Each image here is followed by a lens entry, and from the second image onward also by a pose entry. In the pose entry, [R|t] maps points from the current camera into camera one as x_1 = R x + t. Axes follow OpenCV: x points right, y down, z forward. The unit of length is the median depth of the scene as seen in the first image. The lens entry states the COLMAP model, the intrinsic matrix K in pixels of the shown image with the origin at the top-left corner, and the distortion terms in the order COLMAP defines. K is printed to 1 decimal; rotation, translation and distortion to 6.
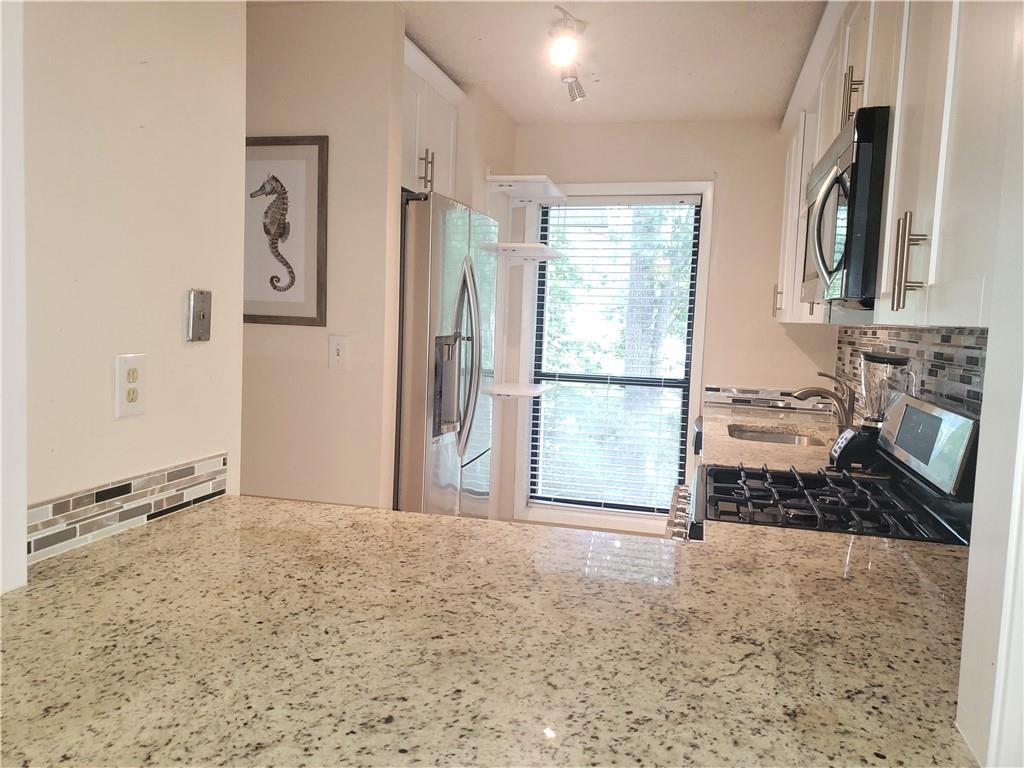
lens RADIAL K [[801.1, 0, 501.9], [0, 801.1, 378.9], [0, 0, 1]] dist [0.056848, -0.052037]
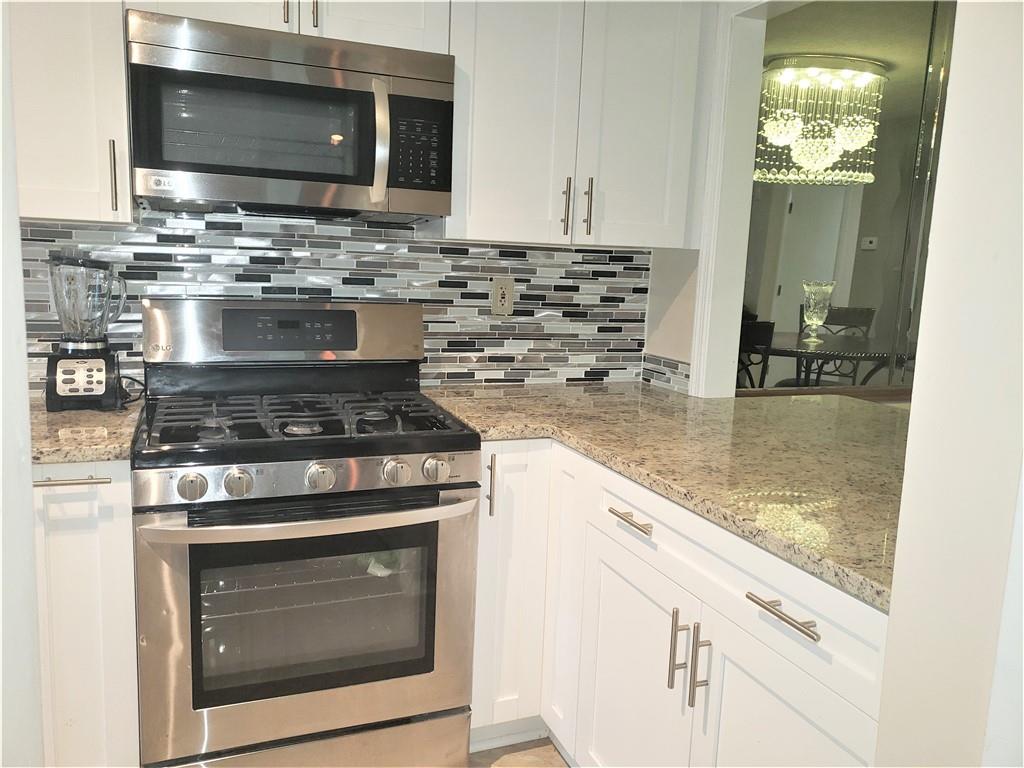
lens RADIAL K [[801.1, 0, 514.1], [0, 801.1, 386.5], [0, 0, 1]] dist [0.056848, -0.052037]
pose [[-0.583548, -0.187328, 0.790177, -0.279703], [0.005187, 0.972151, 0.234299, -0.059029], [-0.812062, 0.140823, -0.566325, 0.723395]]
